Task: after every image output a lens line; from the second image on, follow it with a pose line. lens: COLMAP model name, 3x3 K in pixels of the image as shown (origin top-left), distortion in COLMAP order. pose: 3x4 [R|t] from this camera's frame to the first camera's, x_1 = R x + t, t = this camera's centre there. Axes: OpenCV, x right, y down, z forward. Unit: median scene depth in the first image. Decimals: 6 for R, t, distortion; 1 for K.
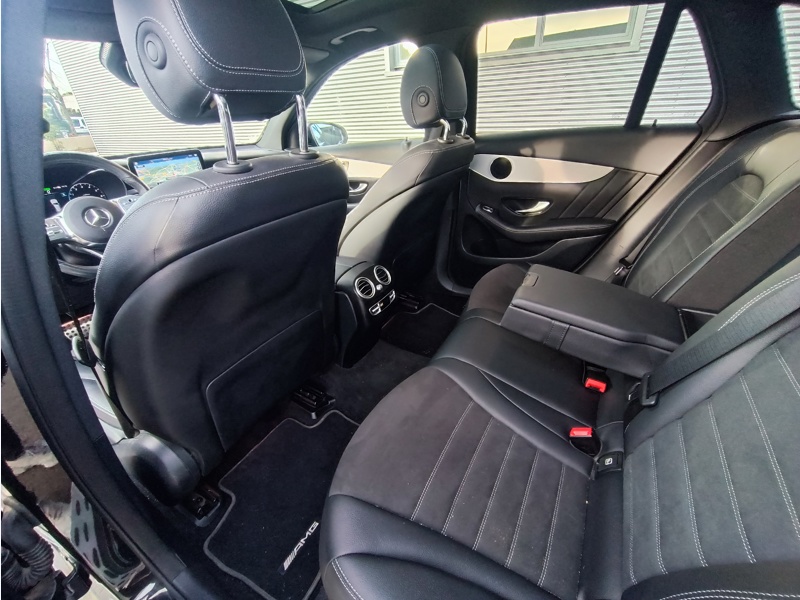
lens RADIAL K [[362.2, 0, 400.1], [0, 362.2, 306.8], [0, 0, 1]] dist [-0.013127, 0.001745]
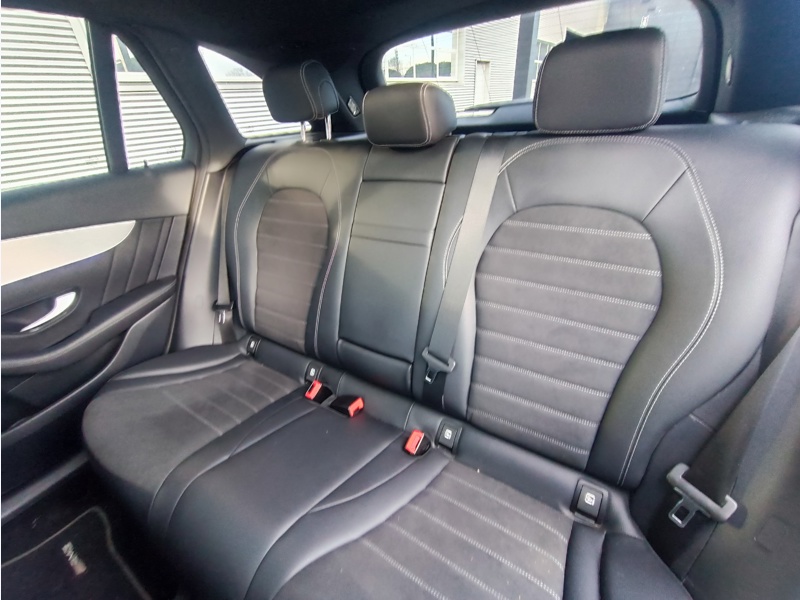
lens RADIAL K [[362.2, 0, 401.6], [0, 362.2, 300.9], [0, 0, 1]] dist [-0.013127, 0.001745]
pose [[0.113786, -0.432381, 0.894483, -0.142974], [0.549643, 0.777393, 0.305862, -0.177868], [-0.827614, 0.456844, 0.326112, 0.349344]]
